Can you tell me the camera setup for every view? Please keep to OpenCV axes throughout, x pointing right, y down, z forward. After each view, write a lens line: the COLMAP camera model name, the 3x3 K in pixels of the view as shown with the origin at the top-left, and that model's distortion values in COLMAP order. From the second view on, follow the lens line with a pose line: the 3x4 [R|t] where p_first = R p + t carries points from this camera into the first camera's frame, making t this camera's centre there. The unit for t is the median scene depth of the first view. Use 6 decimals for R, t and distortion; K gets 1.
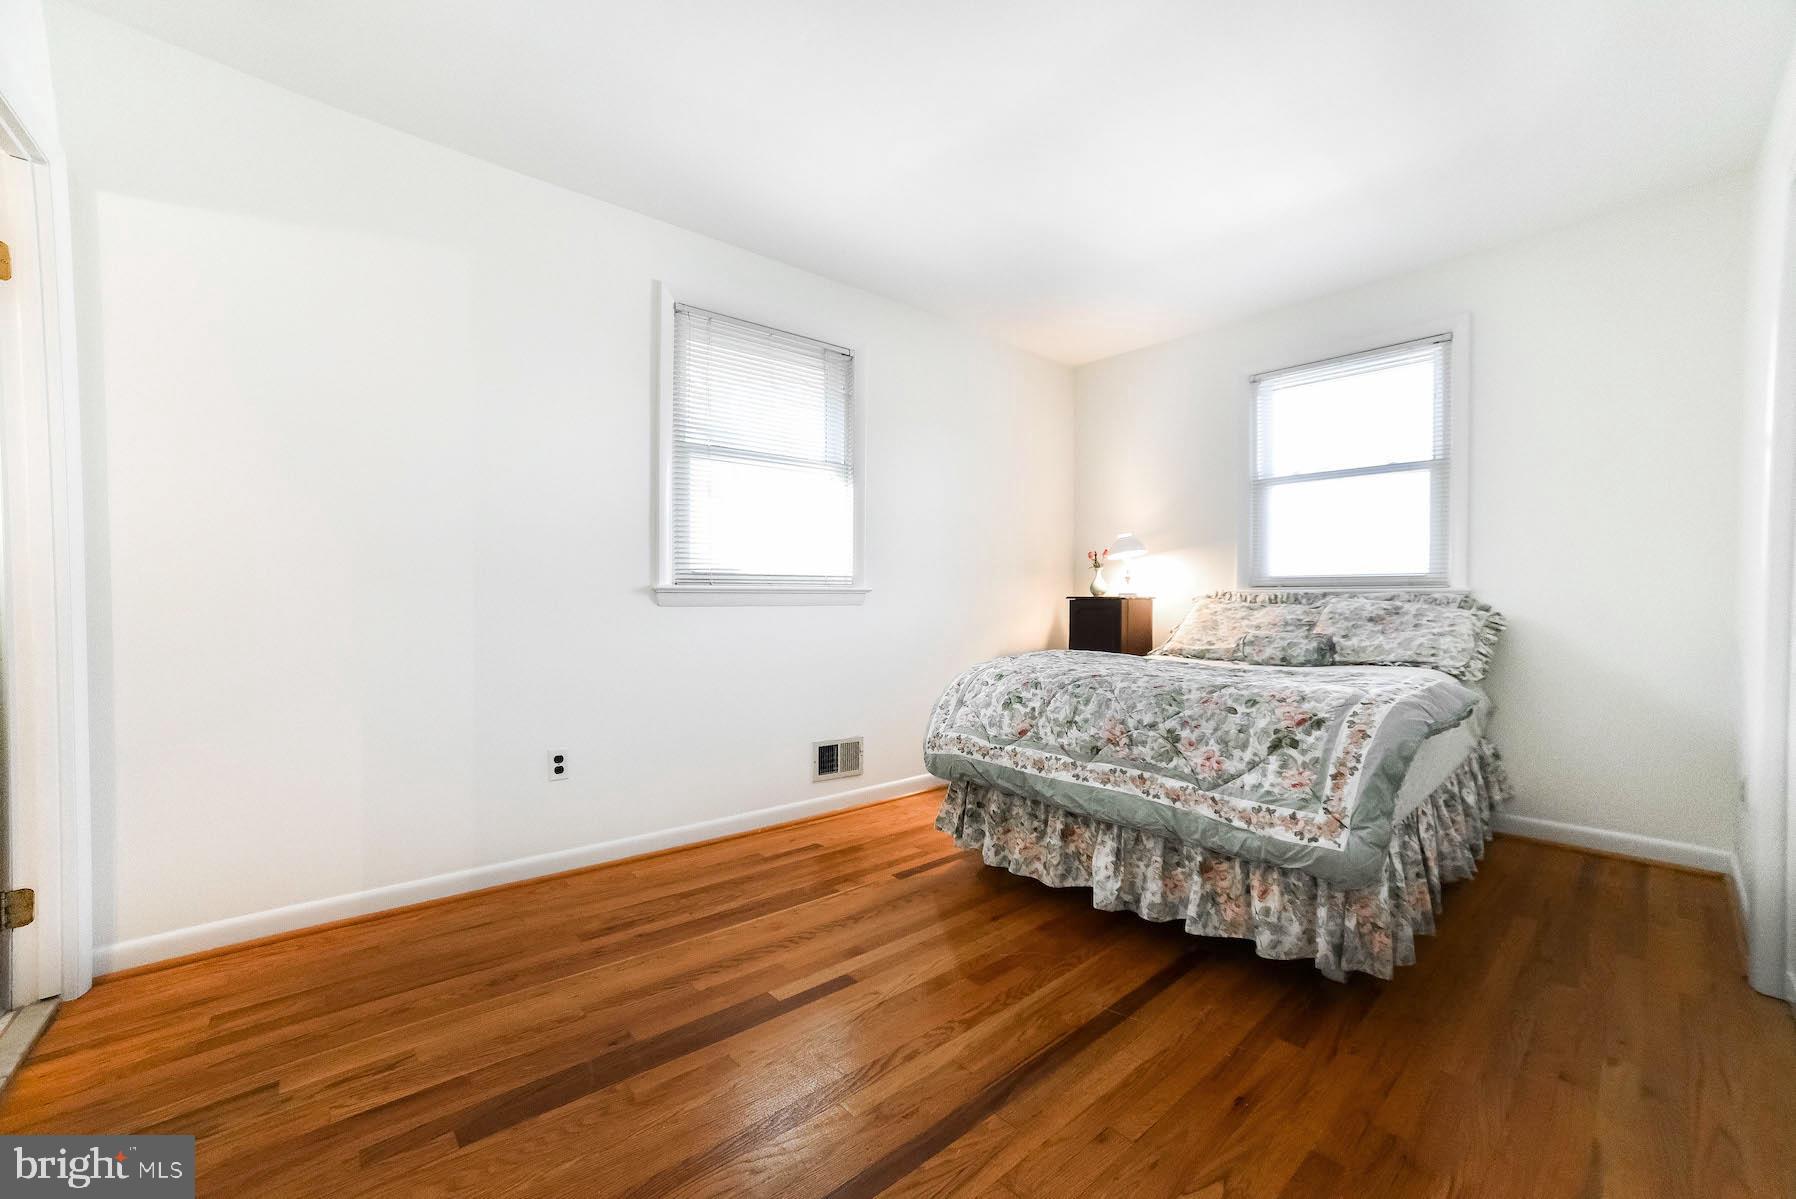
lens RADIAL K [[730.1, 0, 908.7], [0, 730.1, 615.4], [0, 0, 1]] dist [-0.088496, 0.039707]
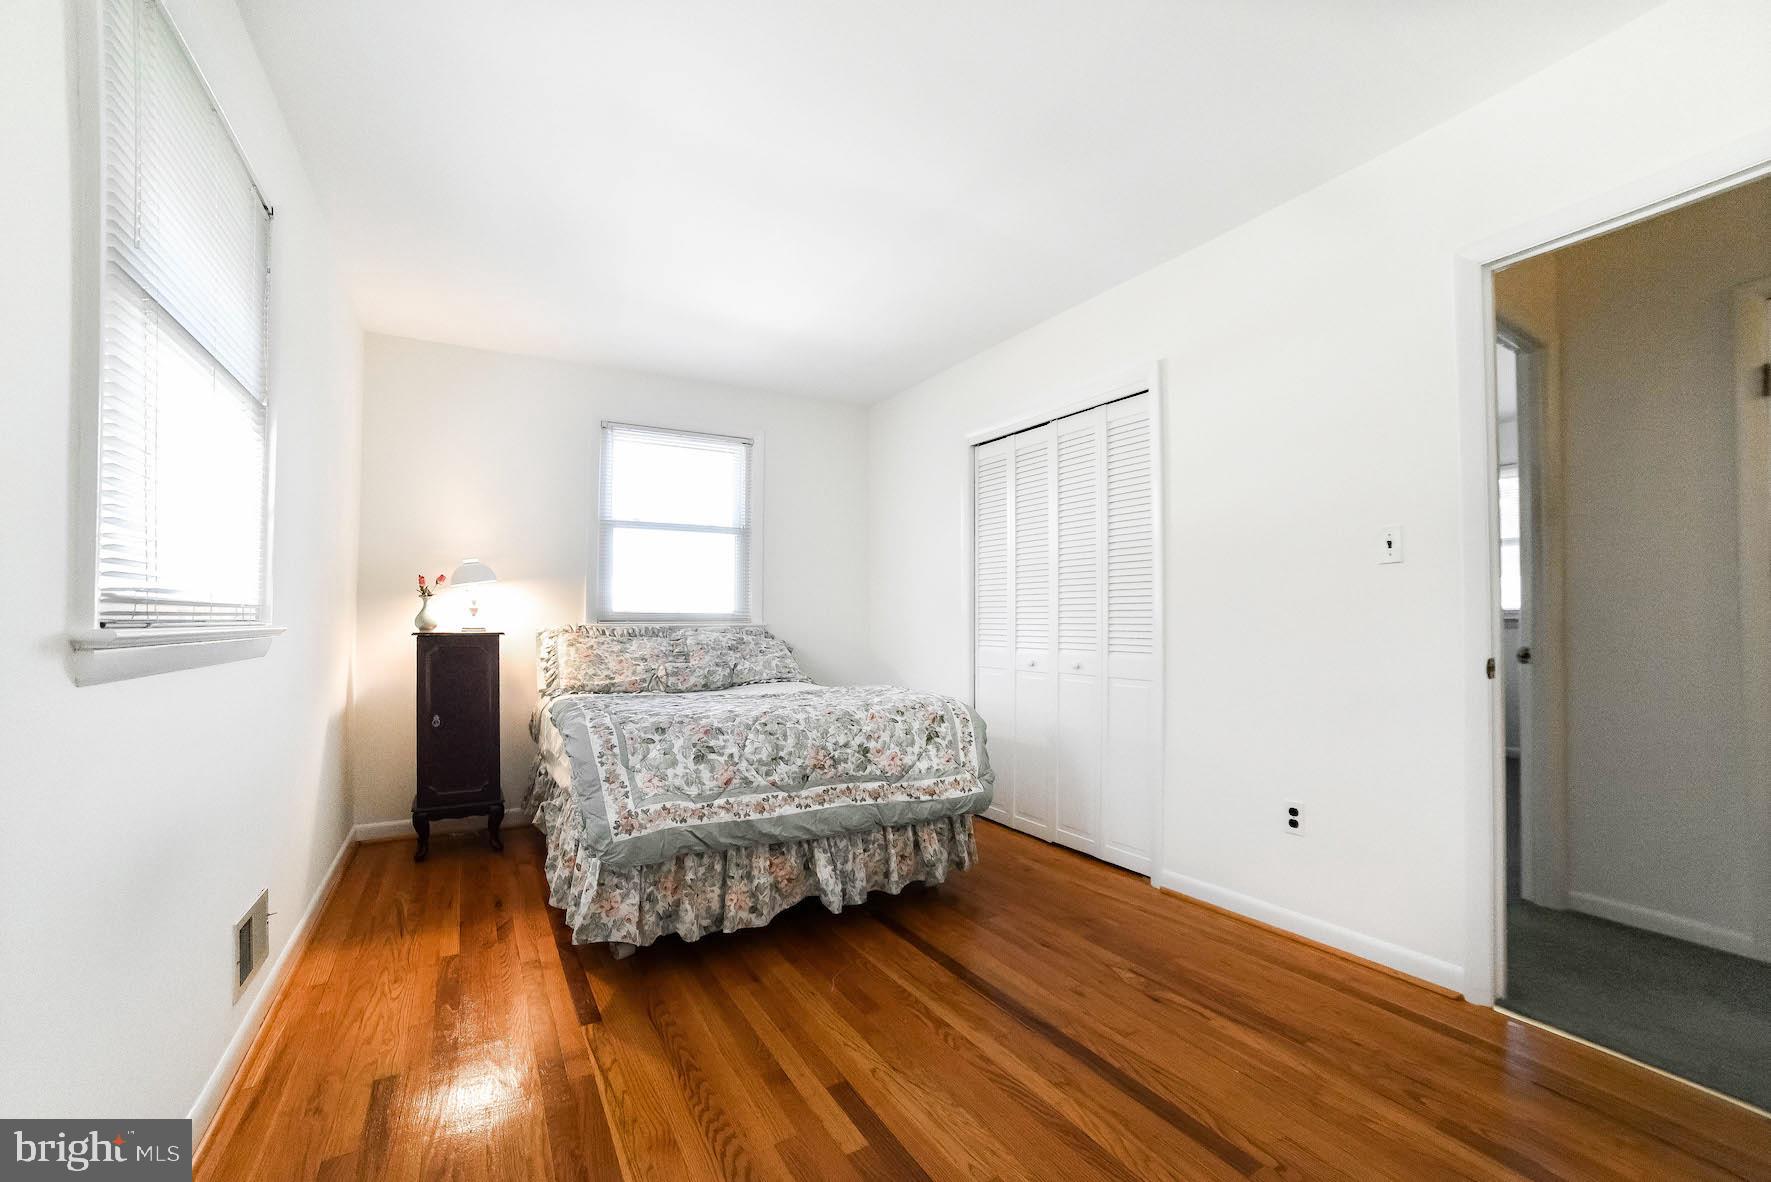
lens RADIAL K [[720.0, 0, 896.1], [0, 720.0, 606.7], [0, 0, 1]] dist [-0.088496, 0.039707]
pose [[0.171792, 0.019464, 0.984941, -0.806638], [0.021468, 0.999493, -0.023496, -0.046589], [-0.984899, 0.025181, 0.171287, 0.678765]]
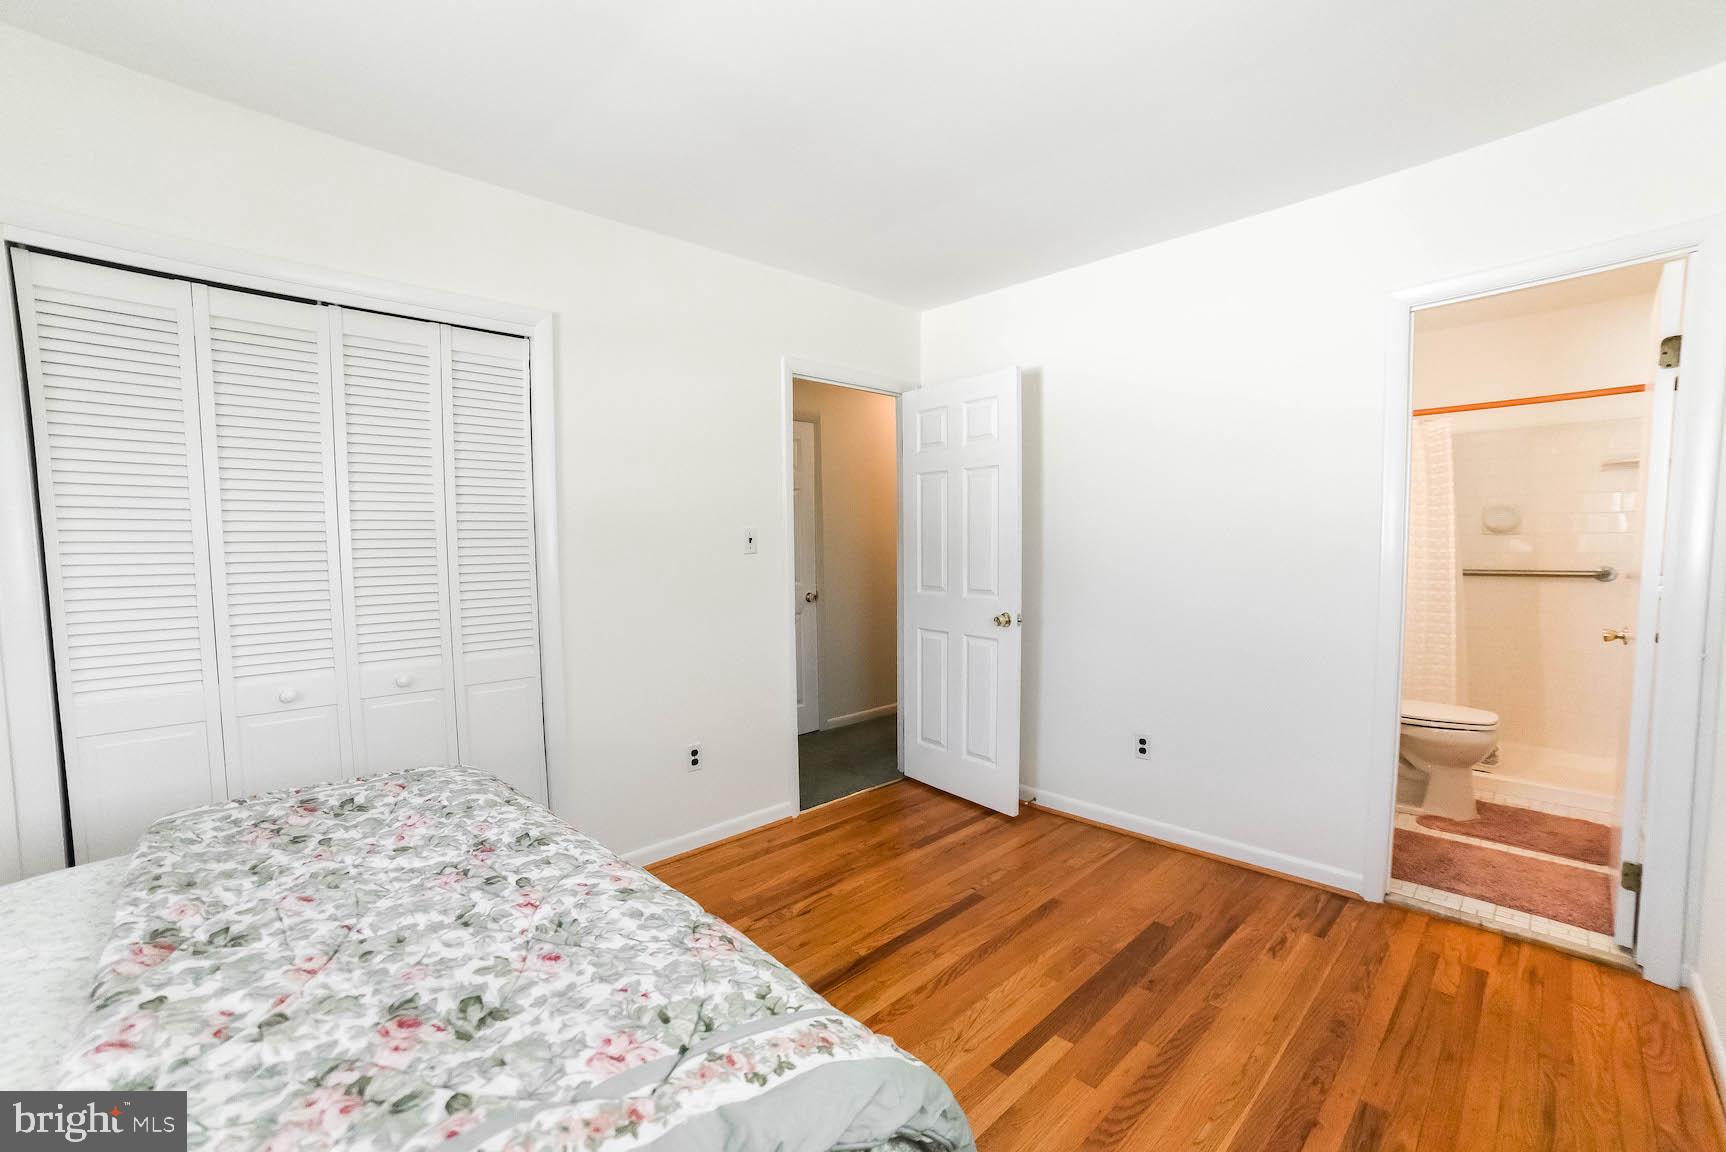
lens RADIAL K [[701.7, 0, 873.3], [0, 701.7, 591.3], [0, 0, 1]] dist [-0.088496, 0.039707]
pose [[-0.998591, 0.014485, -0.051041, 0.105142], [0.010019, 0.996185, 0.086691, -0.164650], [0.052102, 0.086057, -0.994927, 1.596018]]
